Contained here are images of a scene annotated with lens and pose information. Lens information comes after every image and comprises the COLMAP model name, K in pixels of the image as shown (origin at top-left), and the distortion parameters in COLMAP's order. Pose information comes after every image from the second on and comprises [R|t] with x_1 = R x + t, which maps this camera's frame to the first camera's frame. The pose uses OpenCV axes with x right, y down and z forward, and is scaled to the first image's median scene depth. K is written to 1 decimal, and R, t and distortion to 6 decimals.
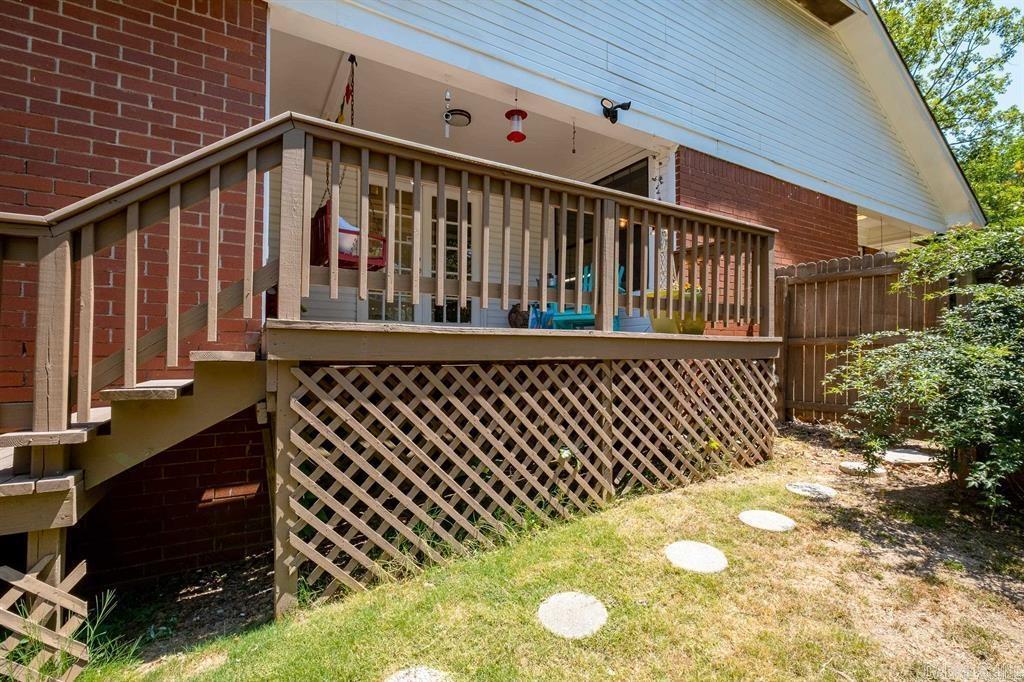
lens RADIAL K [[449.4, 0, 513.7], [0, 449.4, 344.5], [0, 0, 1]] dist [-0.002510, -0.001318]
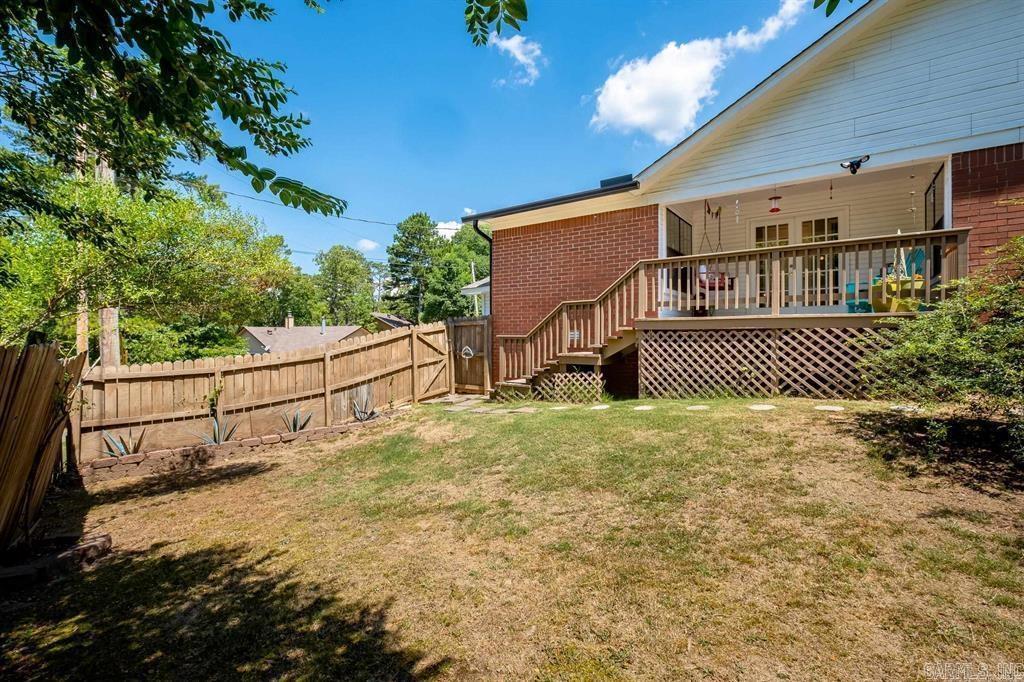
lens RADIAL K [[449.4, 0, 512.0], [0, 449.4, 336.3], [0, 0, 1]] dist [-0.002510, -0.001318]
pose [[0.416152, -0.001814, -0.909293, 1.701490], [0.020248, 0.999769, 0.007273, 0.030425], [0.909070, -0.021437, 0.416093, -1.047096]]
